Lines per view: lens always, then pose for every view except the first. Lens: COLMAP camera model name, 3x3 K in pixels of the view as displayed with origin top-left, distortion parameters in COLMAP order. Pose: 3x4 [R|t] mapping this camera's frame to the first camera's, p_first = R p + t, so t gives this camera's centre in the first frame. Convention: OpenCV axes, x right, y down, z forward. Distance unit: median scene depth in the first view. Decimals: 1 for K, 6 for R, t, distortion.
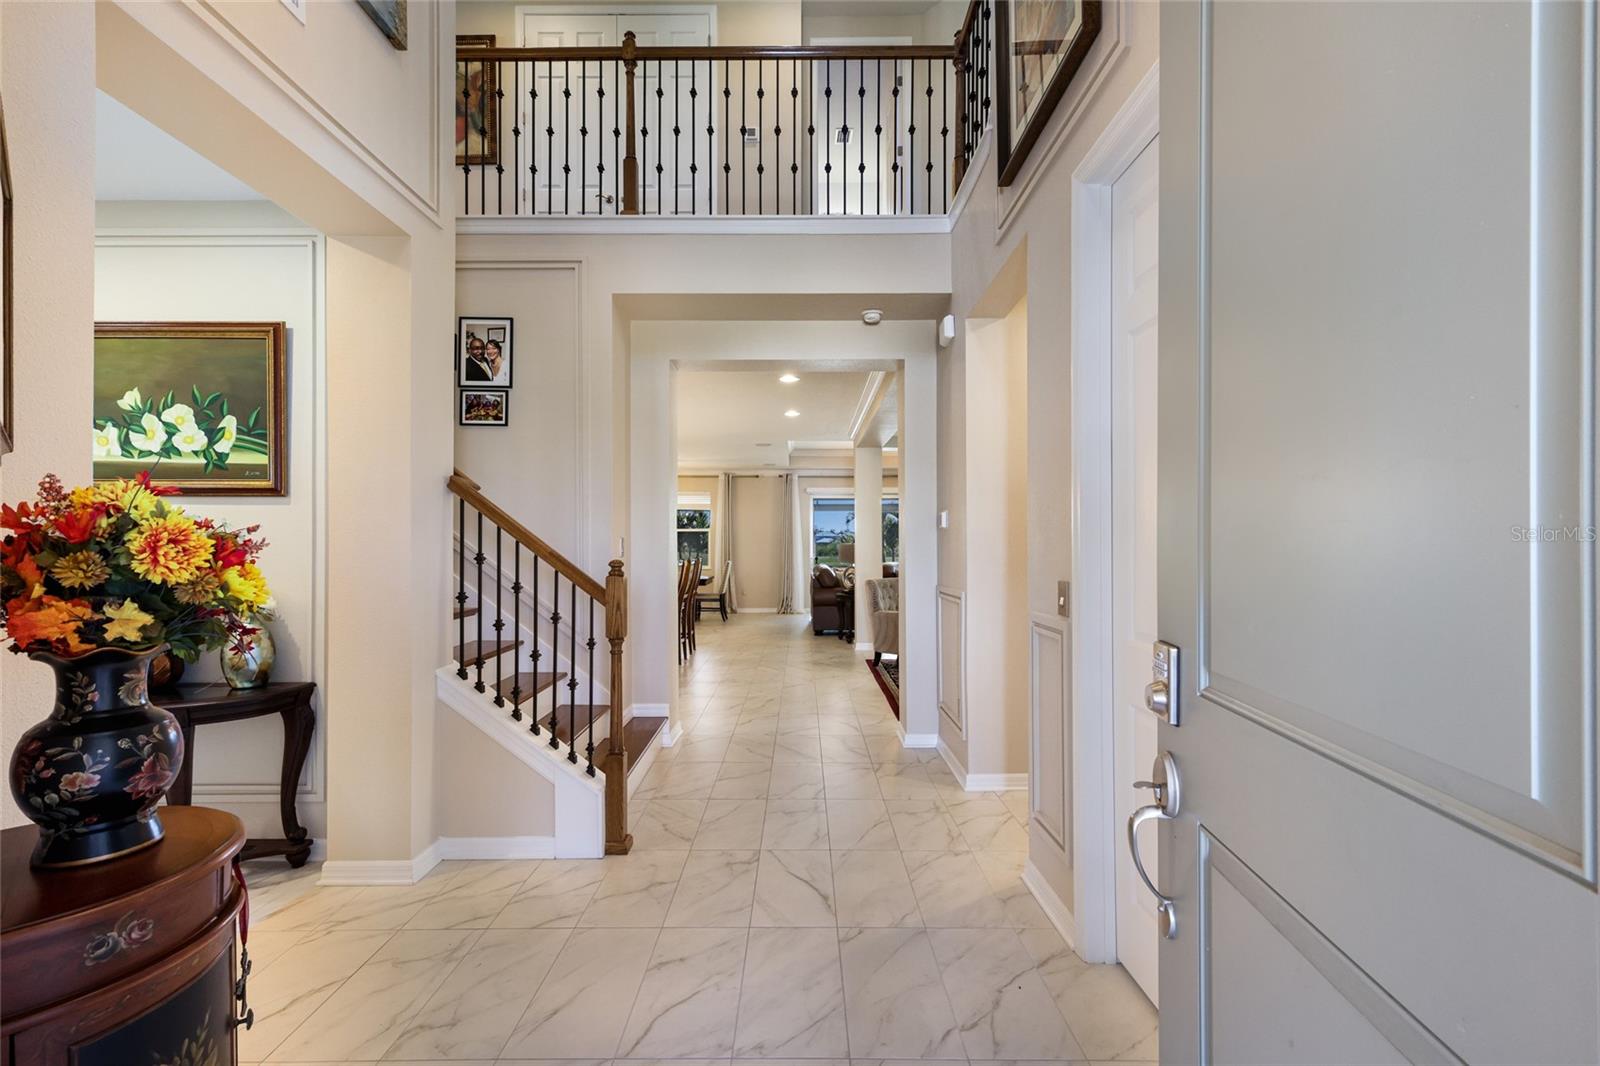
lens RADIAL K [[683.2, 0, 801.0], [0, 683.2, 540.5], [0, 0, 1]] dist [-0.002740, -0.000210]
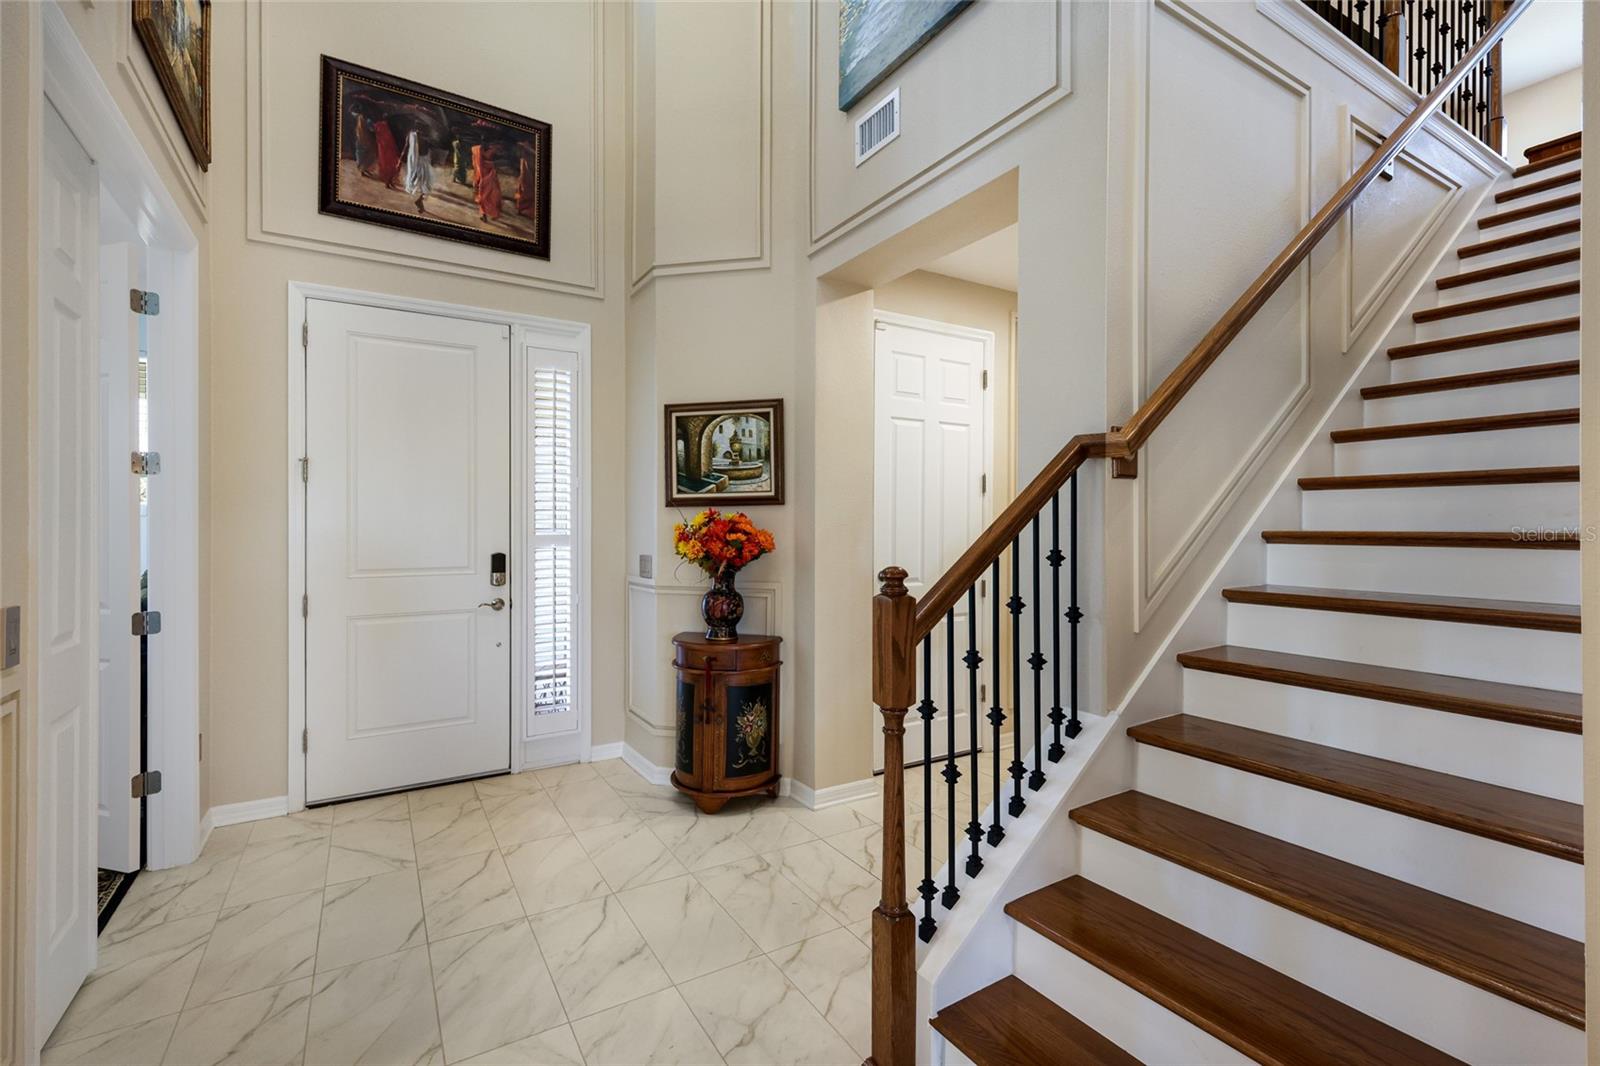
lens RADIAL K [[702.7, 0, 791.7], [0, 702.7, 535.4], [0, 0, 1]] dist [-0.000353, 0.000181]
pose [[-0.857835, 0.007368, -0.513873, 0.123177], [0.004327, 0.999965, 0.007114, 0.002565], [0.513907, 0.003879, -0.857837, 1.936907]]
